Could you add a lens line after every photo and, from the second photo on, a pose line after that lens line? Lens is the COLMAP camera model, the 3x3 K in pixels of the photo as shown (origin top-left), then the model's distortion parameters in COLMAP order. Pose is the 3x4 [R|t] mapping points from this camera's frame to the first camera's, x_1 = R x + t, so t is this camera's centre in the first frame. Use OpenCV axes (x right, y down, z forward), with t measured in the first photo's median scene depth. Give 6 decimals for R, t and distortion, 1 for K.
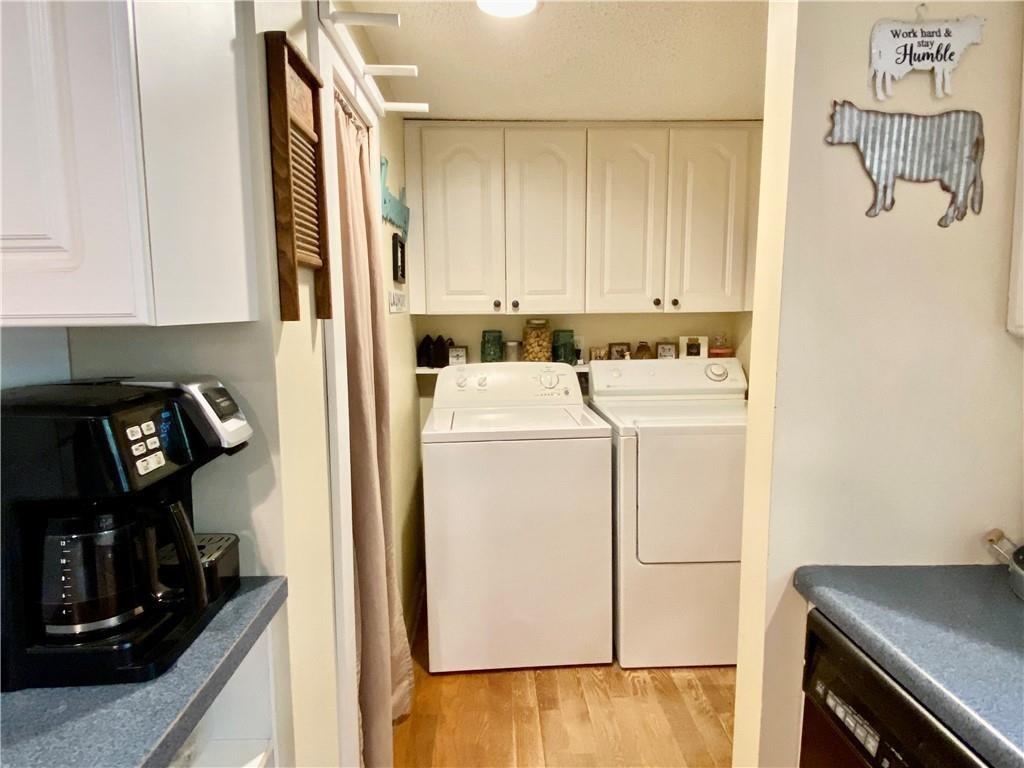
lens RADIAL K [[607.2, 0, 512.0], [0, 607.2, 384.0], [0, 0, 1]] dist [0.002724, -0.000839]
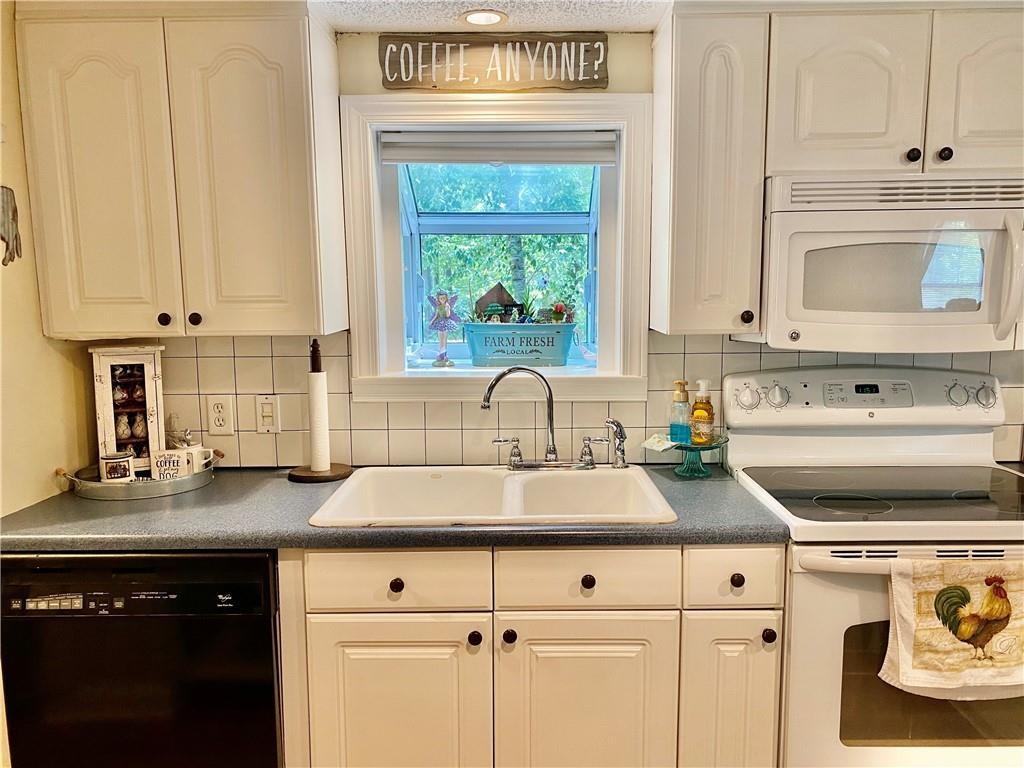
lens RADIAL K [[781.7, 0, 524.2], [0, 781.7, 391.6], [0, 0, 1]] dist [0.021815, -0.002846]
pose [[0.041283, -0.122328, 0.991631, -0.436905], [0.127859, 0.984964, 0.116183, -0.010677], [-0.990933, 0.121992, 0.056303, -0.106864]]
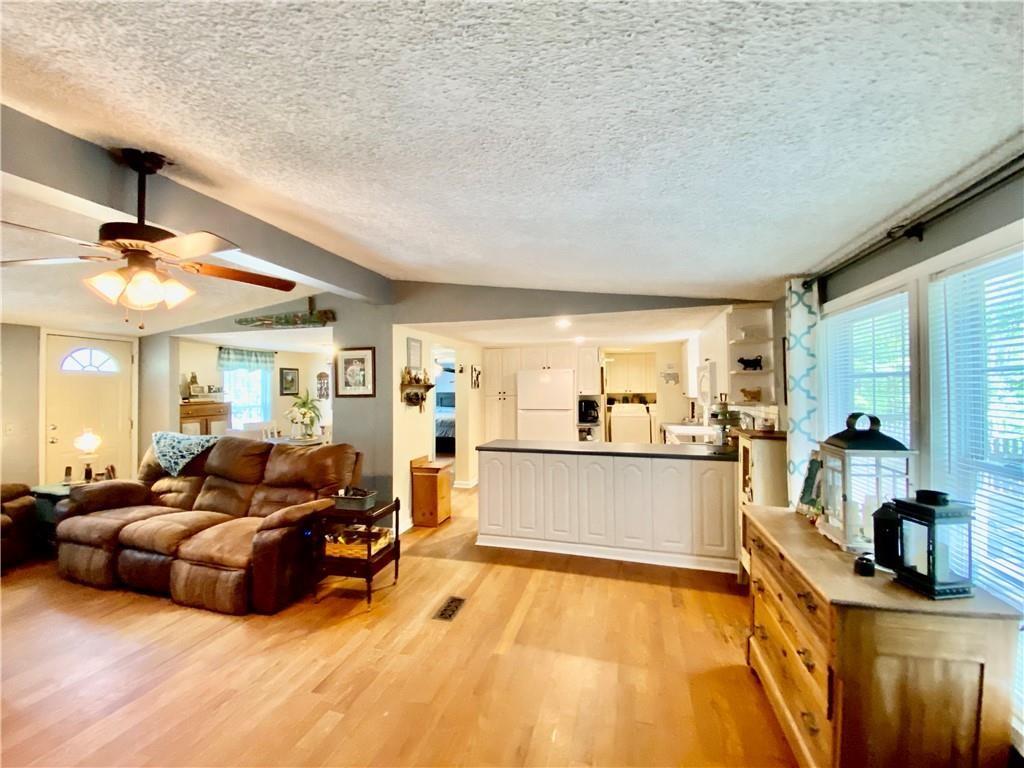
lens RADIAL K [[409.0, 0, 506.9], [0, 409.0, 382.1], [0, 0, 1]] dist [0.117750, -0.046979]
pose [[0.948327, -0.006402, -0.317229, 0.114885], [-0.035246, 0.991483, -0.125375, 0.235304], [0.315330, 0.130078, 0.940025, -2.318795]]
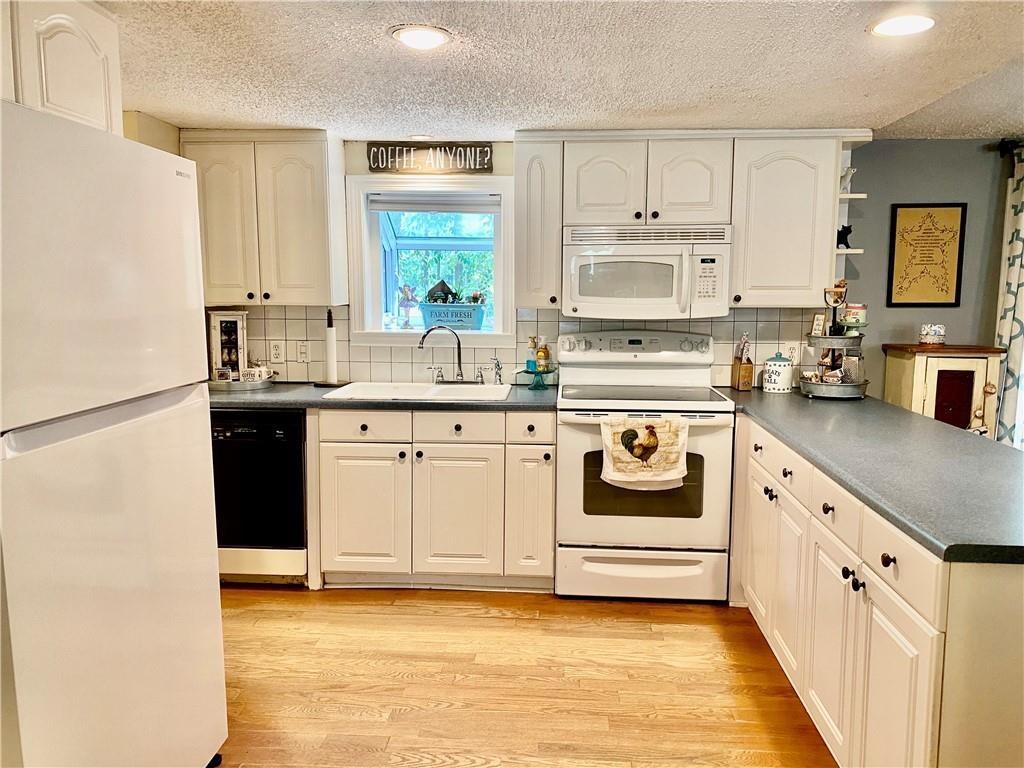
lens RADIAL K [[789.0, 0, 514.7], [0, 789.0, 381.1], [0, 0, 1]] dist [0.104549, -0.048100]
pose [[0.101740, -0.108758, 0.988848, -1.134253], [0.115231, 0.988604, 0.096876, 0.033819], [-0.988115, 0.104089, 0.113113, -0.367811]]
